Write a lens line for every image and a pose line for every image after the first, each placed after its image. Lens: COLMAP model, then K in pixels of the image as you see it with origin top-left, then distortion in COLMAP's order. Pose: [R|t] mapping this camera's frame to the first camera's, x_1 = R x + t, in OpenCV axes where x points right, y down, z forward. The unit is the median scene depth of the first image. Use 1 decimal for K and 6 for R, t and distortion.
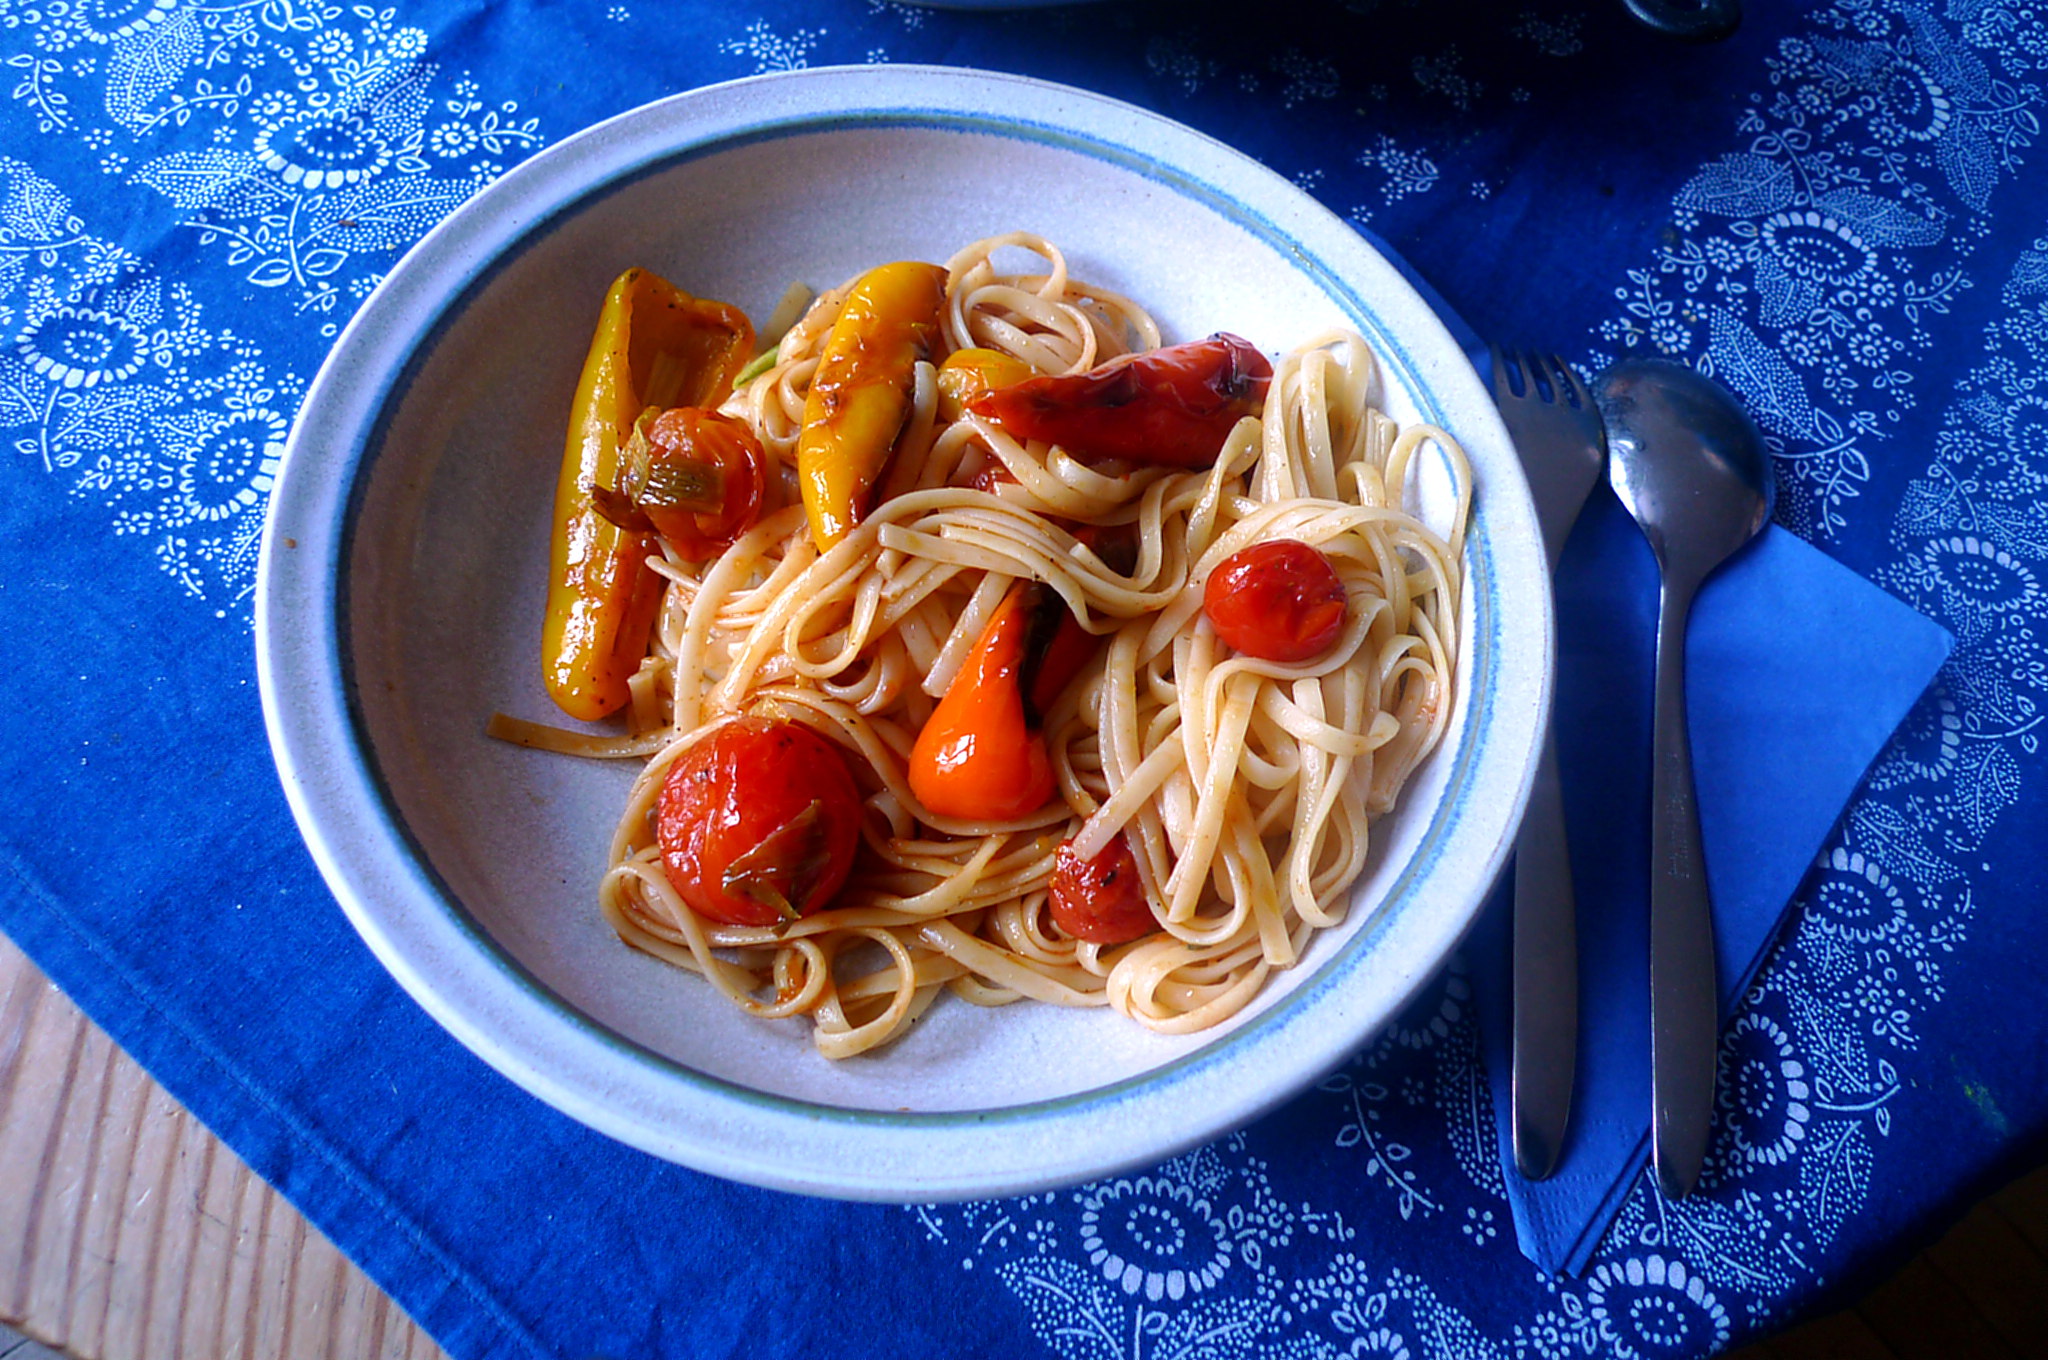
lens RADIAL K [[1419.8, 0, 1021.5], [0, 1419.8, 683.9], [0, 0, 1]] dist [-0.036751, 0.004110]
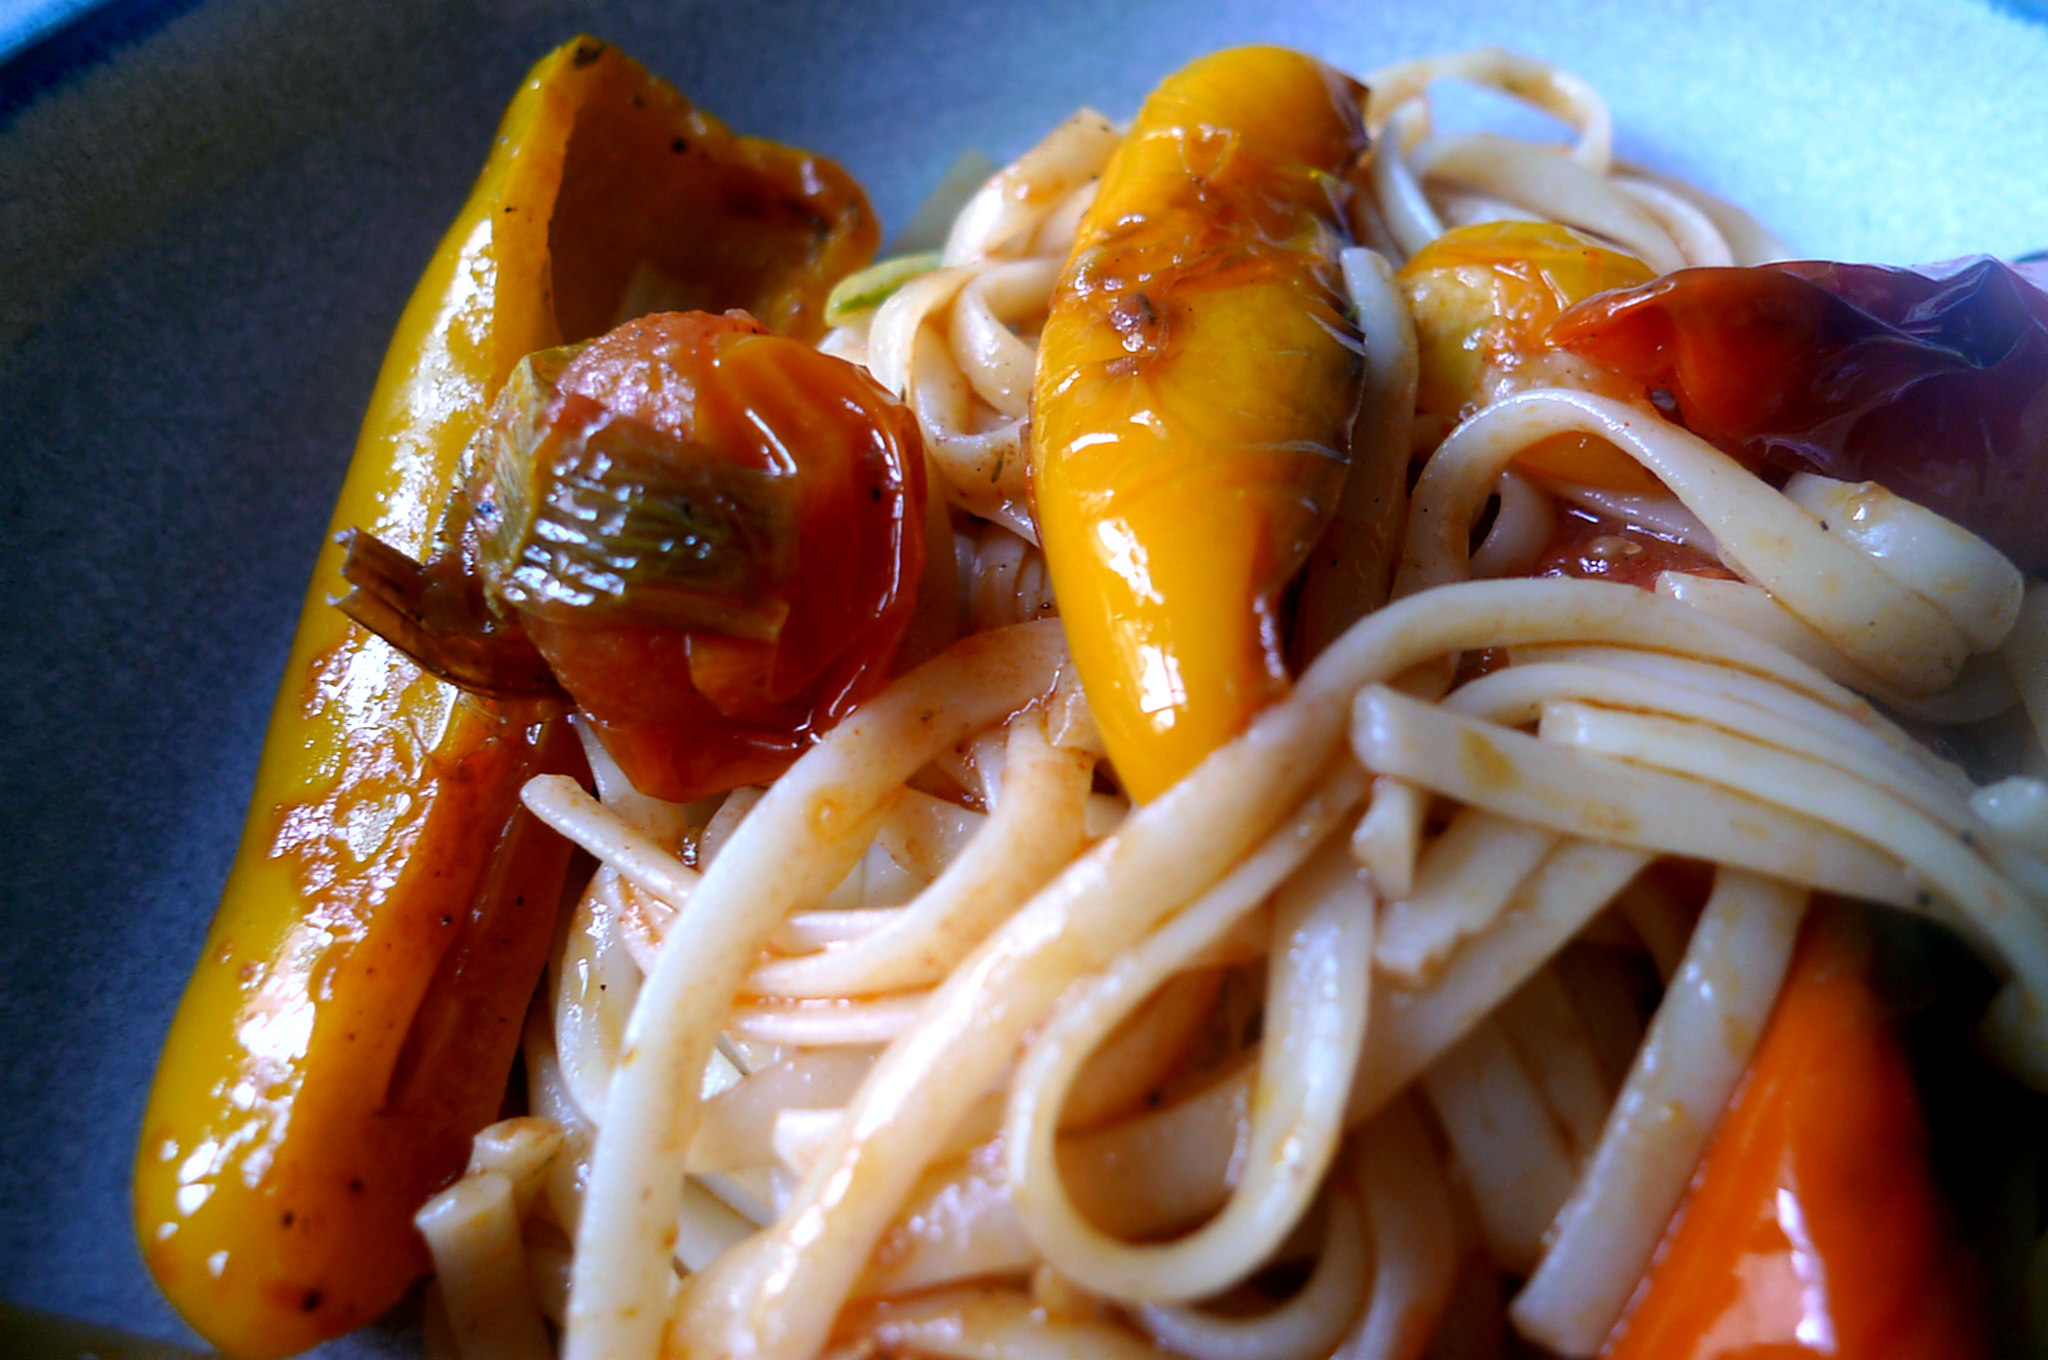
lens RADIAL K [[1419.8, 0, 1021.9], [0, 1419.8, 684.8], [0, 0, 1]] dist [-0.036751, 0.004110]
pose [[0.999257, 0.027955, -0.026530, -0.155443], [-0.031538, 0.988783, -0.145991, -0.071136], [0.022151, 0.146720, 0.988930, 0.720580]]
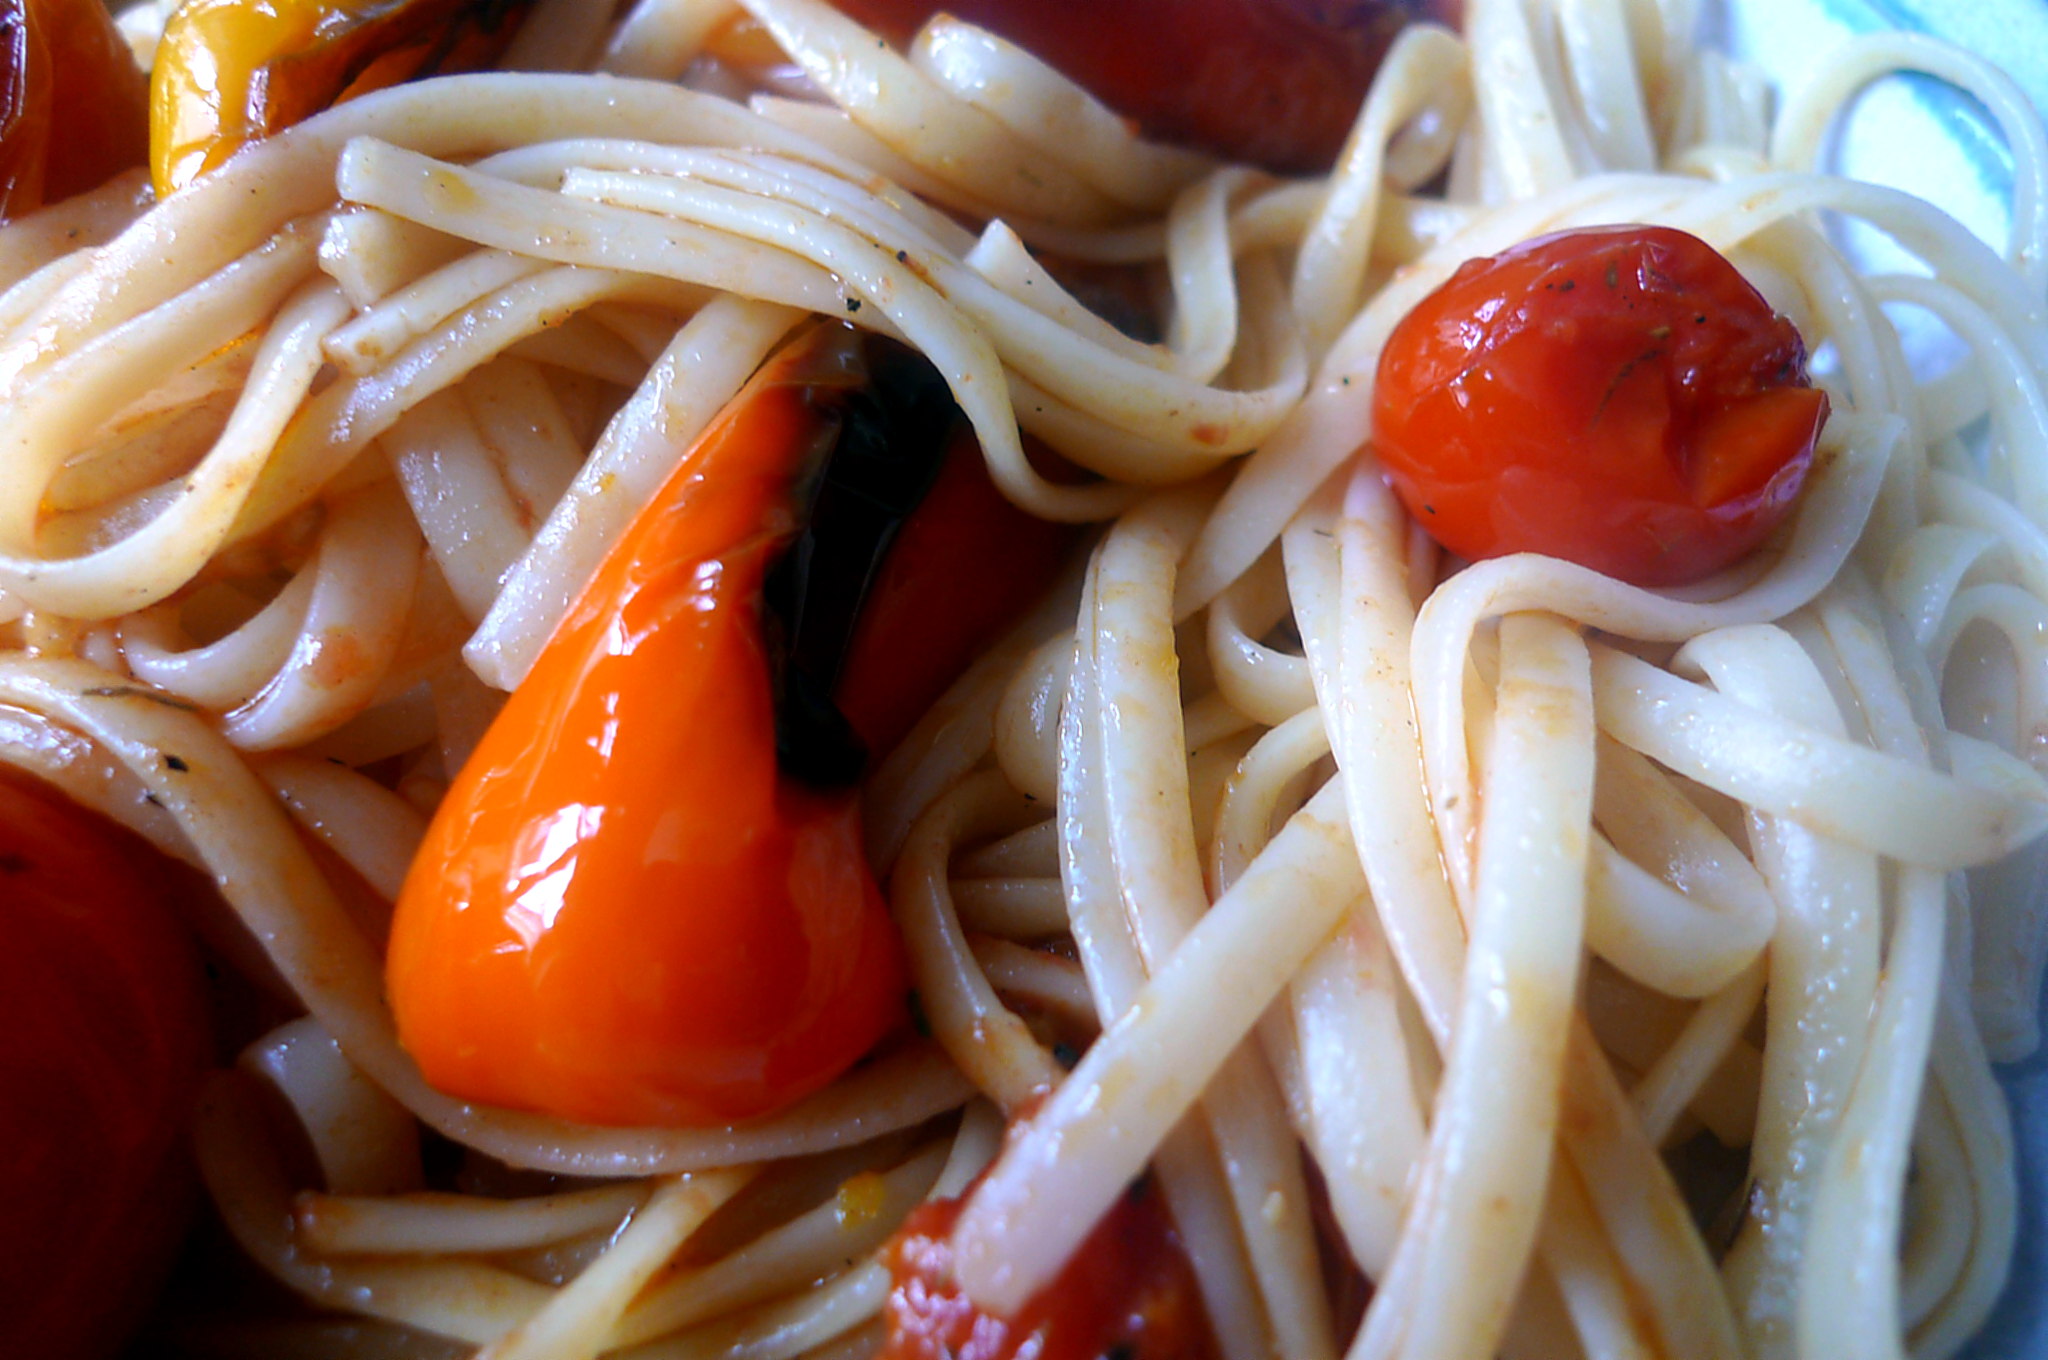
lens RADIAL K [[1419.8, 0, 1023.1], [0, 1419.8, 682.8], [0, 0, 1]] dist [-0.036751, 0.004110]
pose [[0.999908, -0.007157, 0.011529, 0.043473], [0.008586, 0.991592, -0.129122, 0.046361], [-0.010508, 0.129209, 0.991562, 0.700085]]
